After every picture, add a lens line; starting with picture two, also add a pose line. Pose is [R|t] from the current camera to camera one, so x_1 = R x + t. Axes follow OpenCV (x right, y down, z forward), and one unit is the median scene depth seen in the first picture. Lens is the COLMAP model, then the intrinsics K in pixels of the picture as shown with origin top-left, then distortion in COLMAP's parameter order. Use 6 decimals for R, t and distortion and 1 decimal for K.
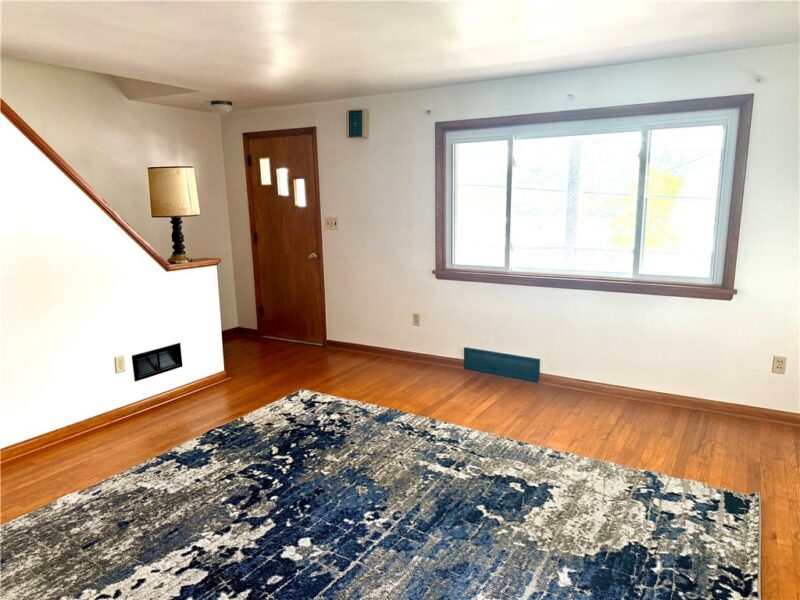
lens RADIAL K [[565.1, 0, 400.0], [0, 565.1, 300.0], [0, 0, 1]] dist [0.146626, -0.199105]
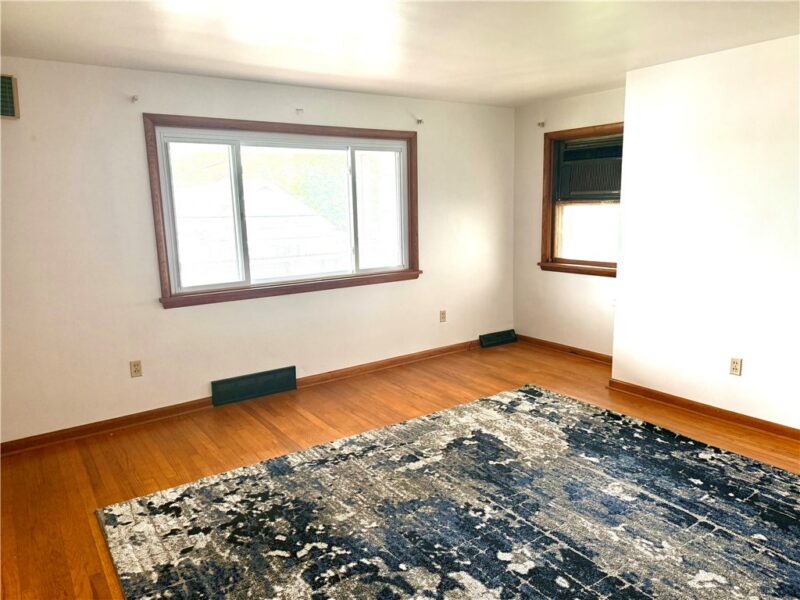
lens RADIAL K [[567.1, 0, 405.7], [0, 567.1, 297.5], [0, 0, 1]] dist [0.143998, -0.198870]
pose [[0.384404, -0.150062, 0.910887, -0.821177], [0.188955, 0.978600, 0.081476, -0.083821], [-0.903620, 0.140797, 0.404533, 0.558626]]
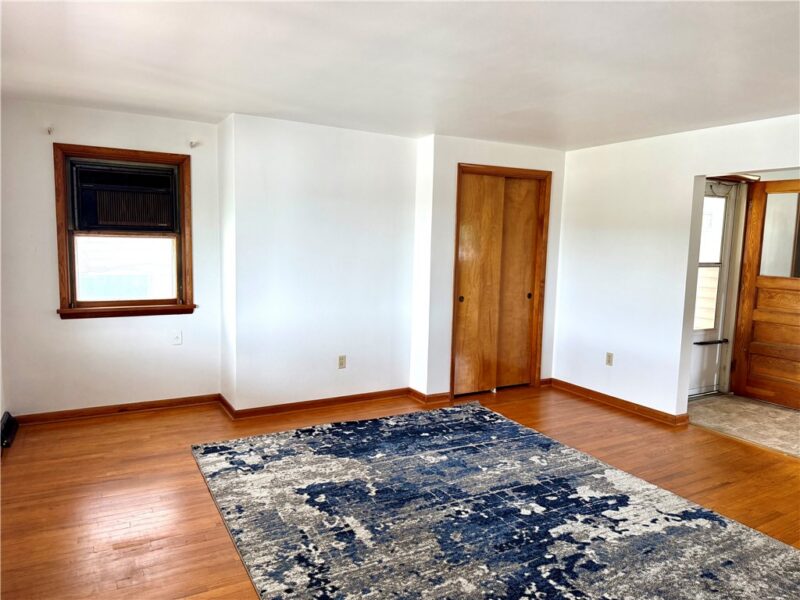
lens RADIAL K [[567.1, 0, 405.7], [0, 567.1, 297.5], [0, 0, 1]] dist [0.143998, -0.198870]
pose [[-0.881964, -0.059600, 0.467533, -0.387329], [0.073536, 0.962423, 0.261407, -0.283999], [-0.465545, 0.264932, -0.844440, 1.617618]]
